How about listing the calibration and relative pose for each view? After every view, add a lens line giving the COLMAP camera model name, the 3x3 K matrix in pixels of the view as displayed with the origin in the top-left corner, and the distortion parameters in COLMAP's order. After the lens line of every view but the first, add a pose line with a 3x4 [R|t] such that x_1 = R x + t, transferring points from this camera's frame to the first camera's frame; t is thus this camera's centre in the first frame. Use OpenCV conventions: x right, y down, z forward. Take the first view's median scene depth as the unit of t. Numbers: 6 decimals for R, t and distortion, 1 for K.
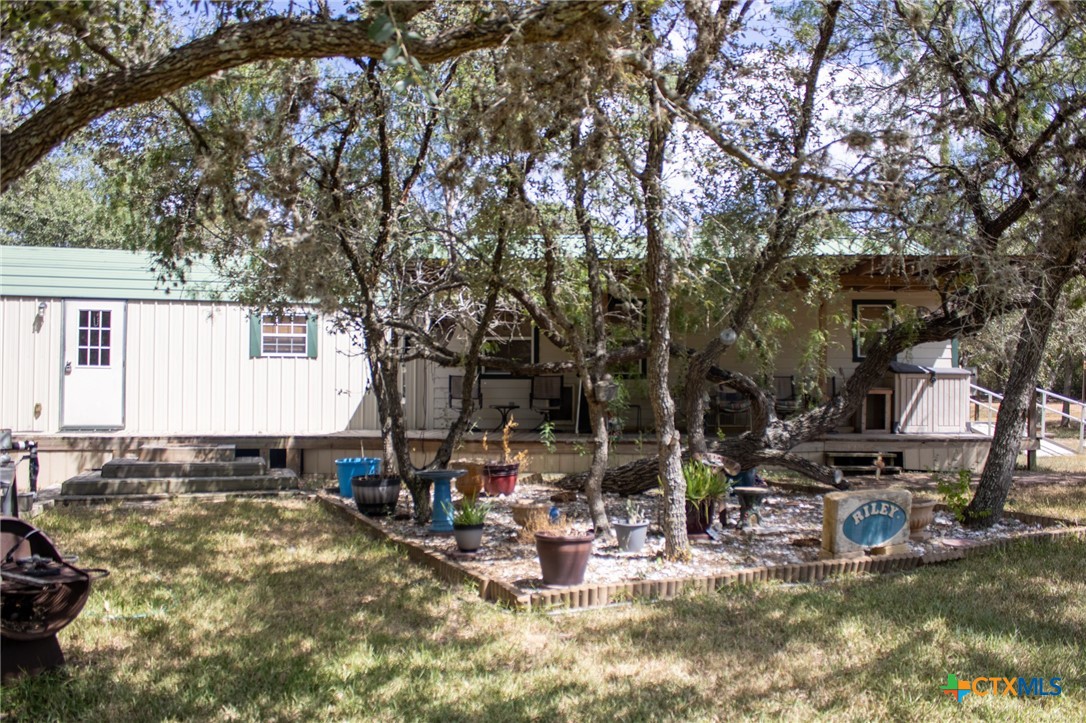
lens RADIAL K [[908.5, 0, 543.0], [0, 908.5, 361.5], [0, 0, 1]] dist [-0.165610, 0.148824]
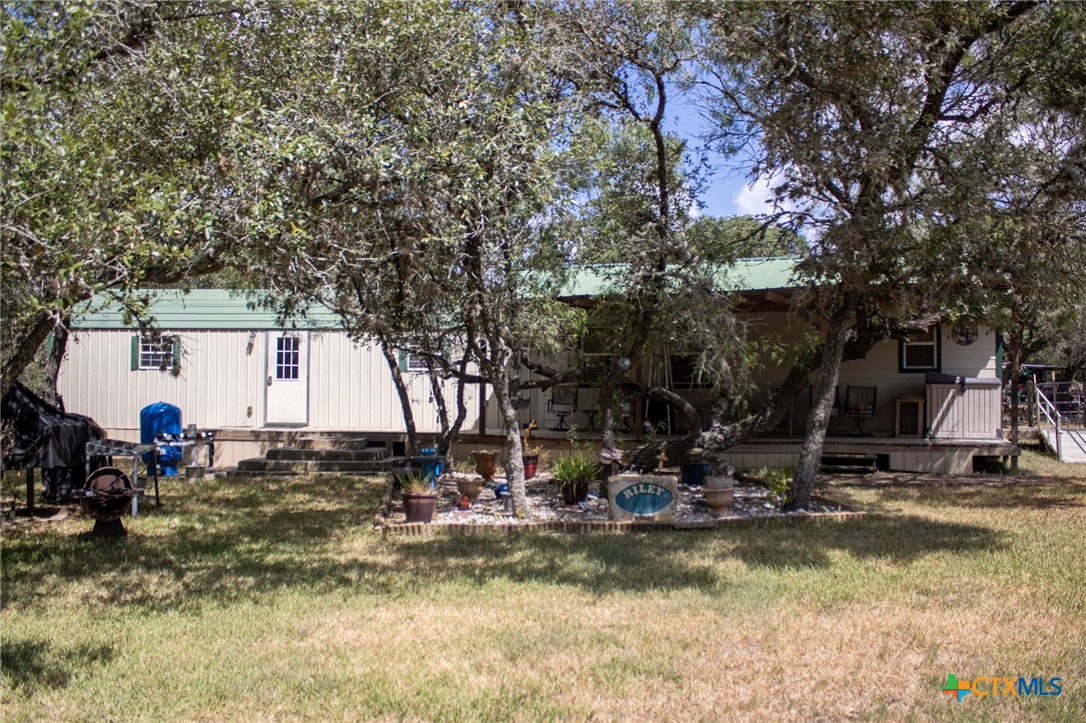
lens RADIAL K [[908.5, 0, 543.0], [0, 908.5, 361.5], [0, 0, 1]] dist [-0.165610, 0.148824]
pose [[0.950646, -0.008186, -0.310170, 0.296038], [0.008434, 0.999964, -0.000543, -0.017984], [0.310163, -0.002100, 0.950681, -0.194415]]
